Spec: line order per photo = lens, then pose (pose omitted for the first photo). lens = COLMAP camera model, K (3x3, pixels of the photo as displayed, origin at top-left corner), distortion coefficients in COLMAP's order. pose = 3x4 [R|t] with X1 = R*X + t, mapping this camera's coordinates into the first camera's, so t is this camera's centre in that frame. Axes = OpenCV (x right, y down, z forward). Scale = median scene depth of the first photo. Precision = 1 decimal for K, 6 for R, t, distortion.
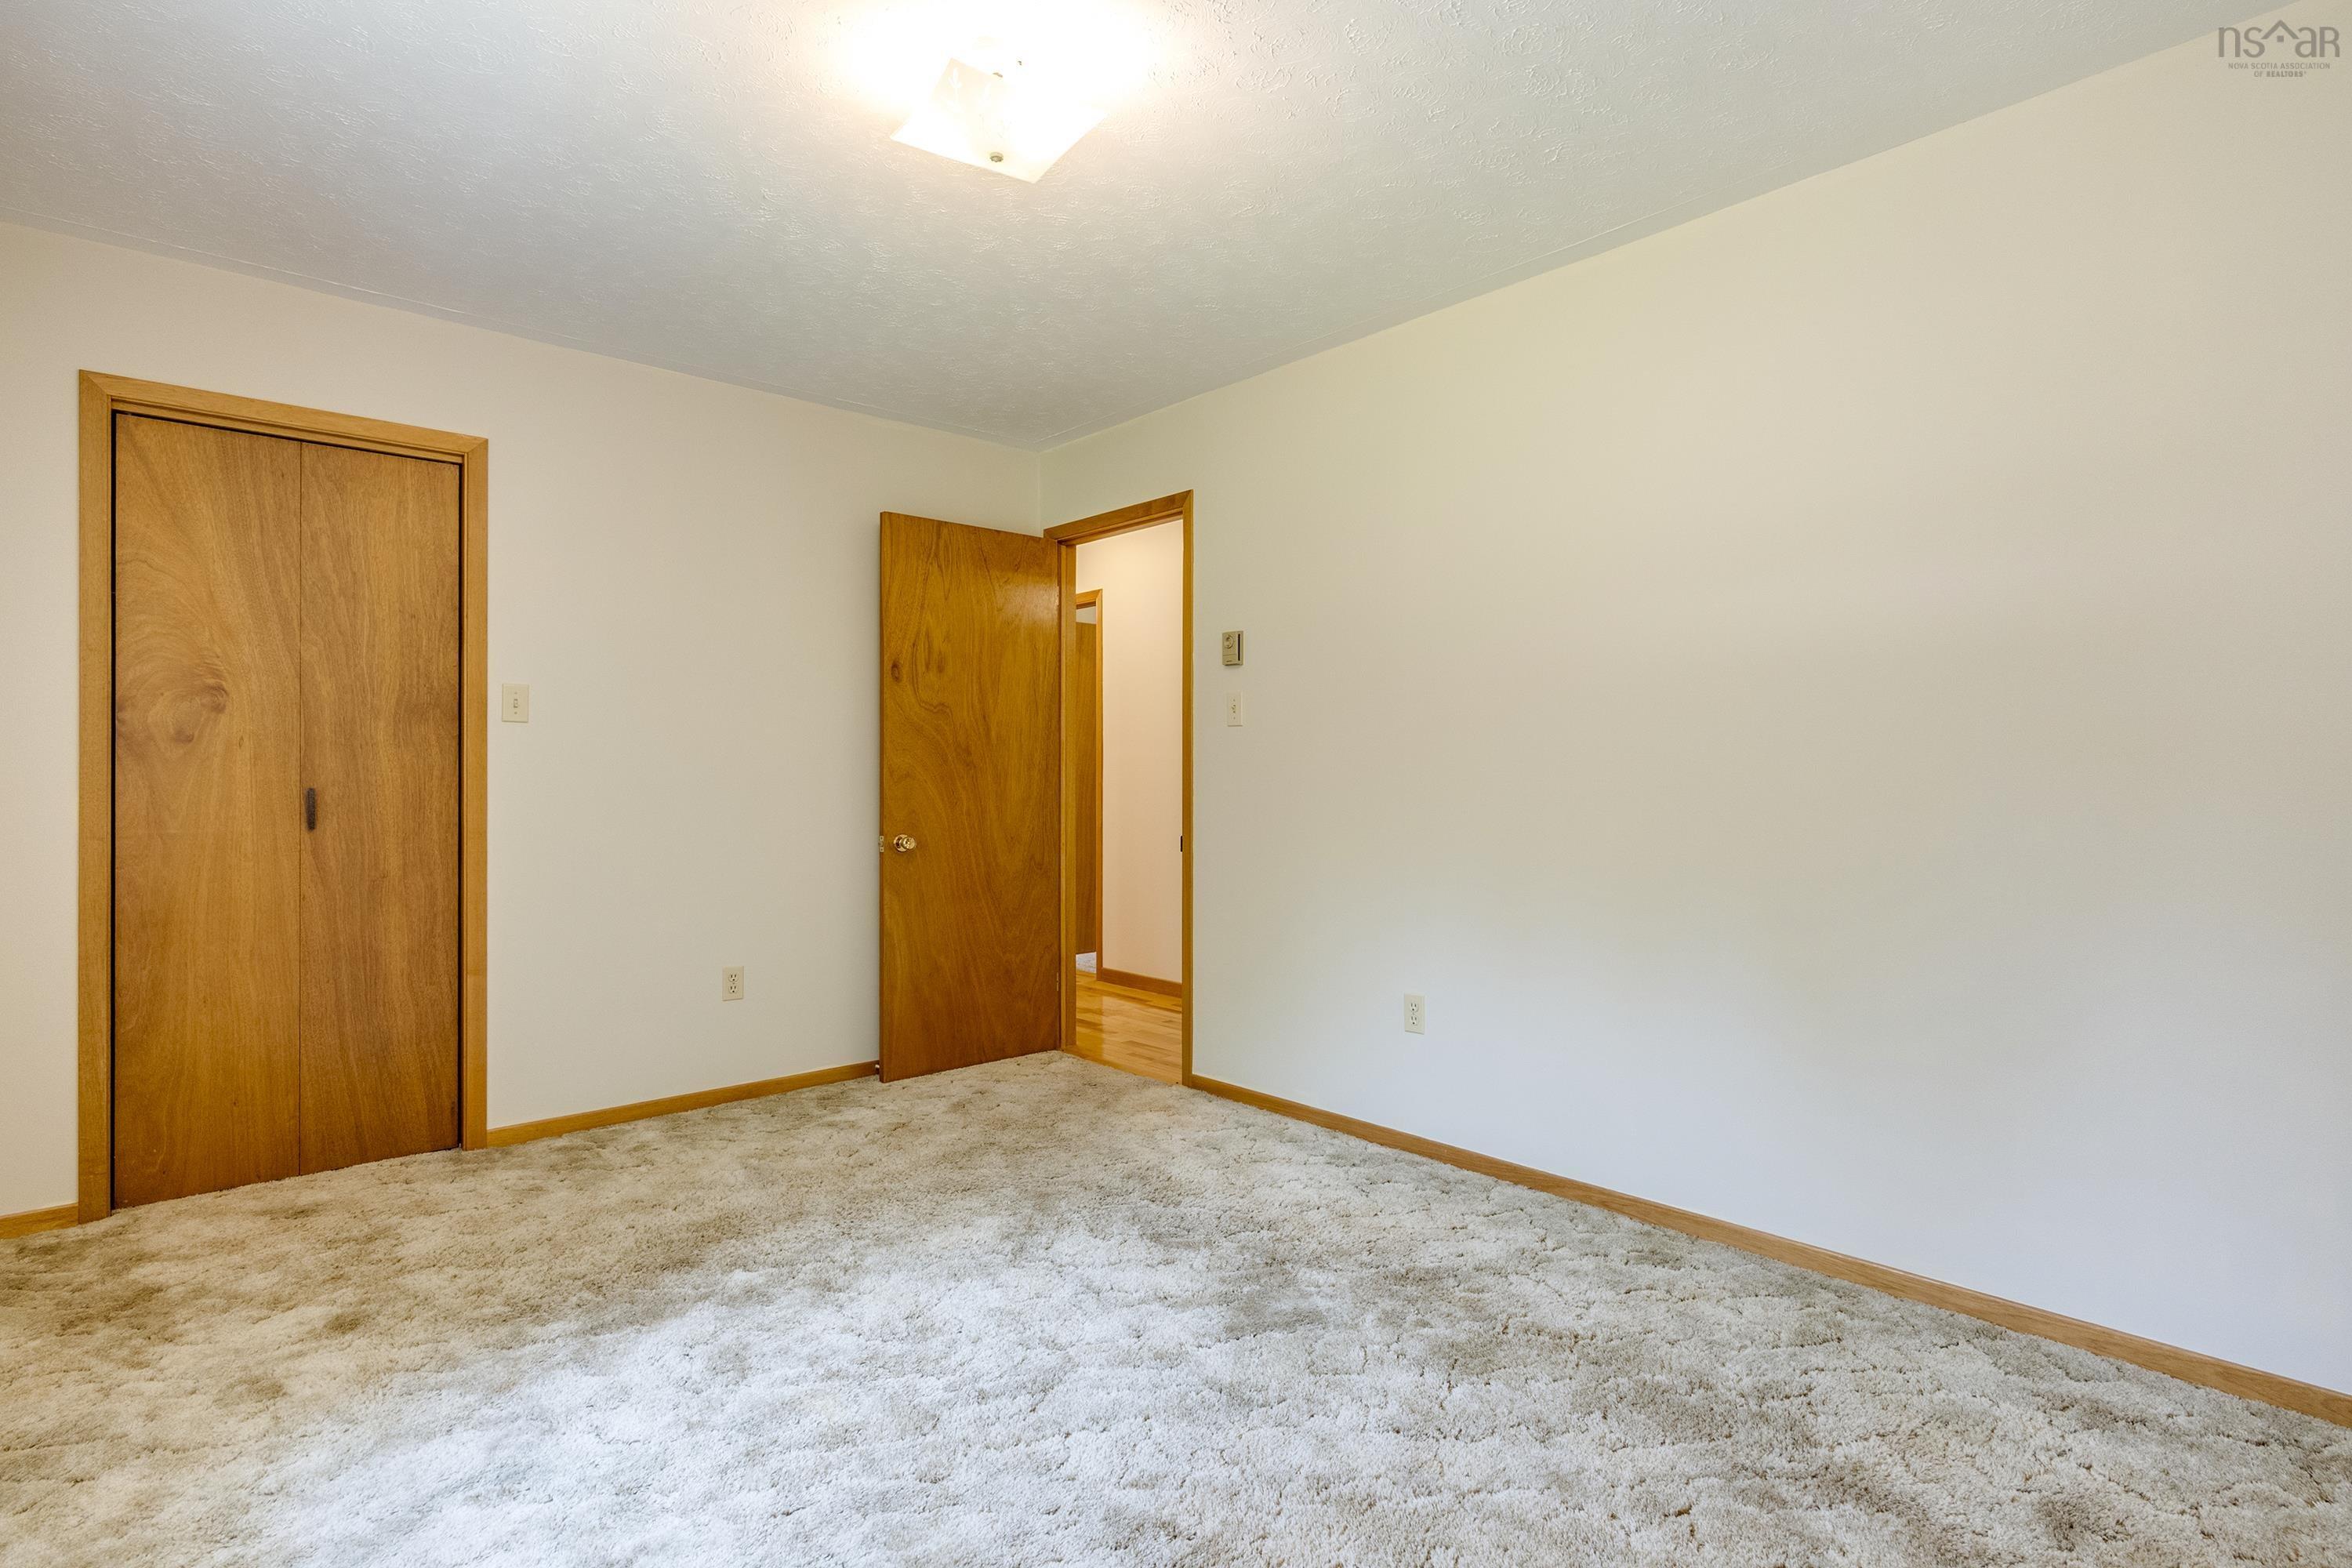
lens RADIAL K [[1163.4, 0, 1175.4], [0, 1163.4, 780.8], [0, 0, 1]] dist [0.005199, 0.000720]
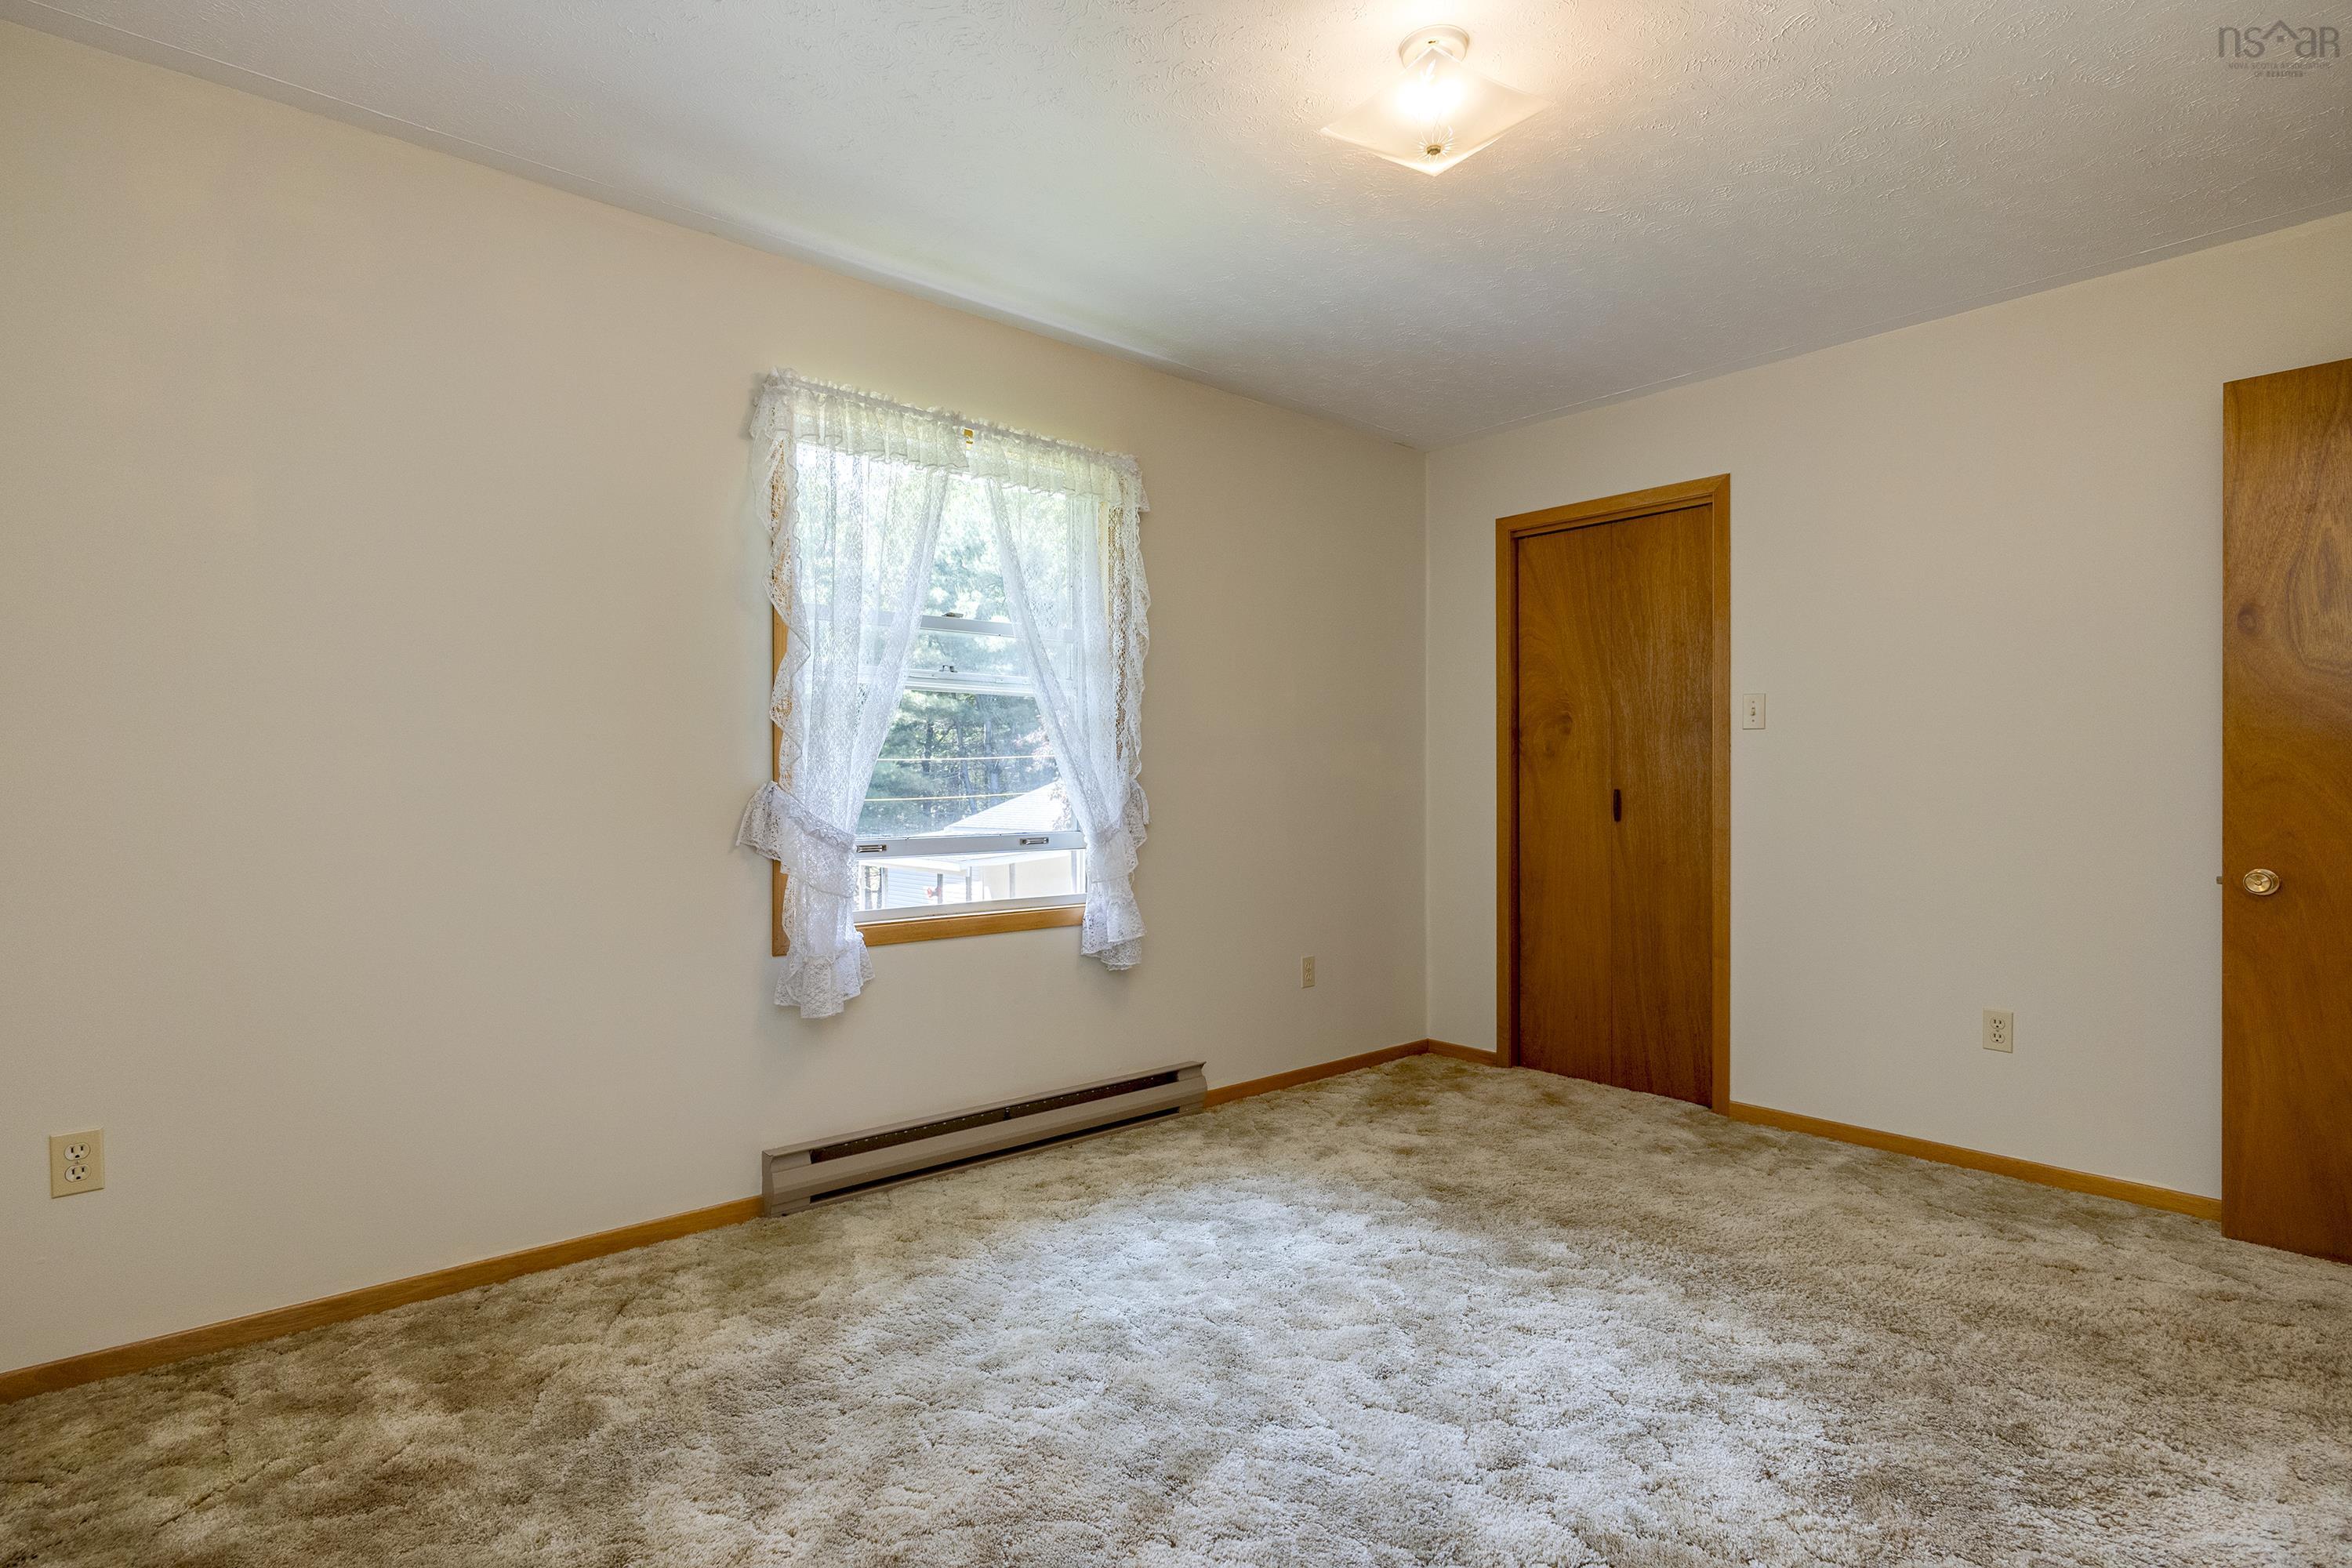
lens RADIAL K [[1163.4, 0, 1175.4], [0, 1163.4, 780.8], [0, 0, 1]] dist [0.005199, 0.000720]
pose [[-0.006579, 0.000692, -0.999978, 0.570313], [-0.002911, 0.999996, 0.000711, -0.001929], [0.999974, 0.002915, -0.006577, 0.536460]]
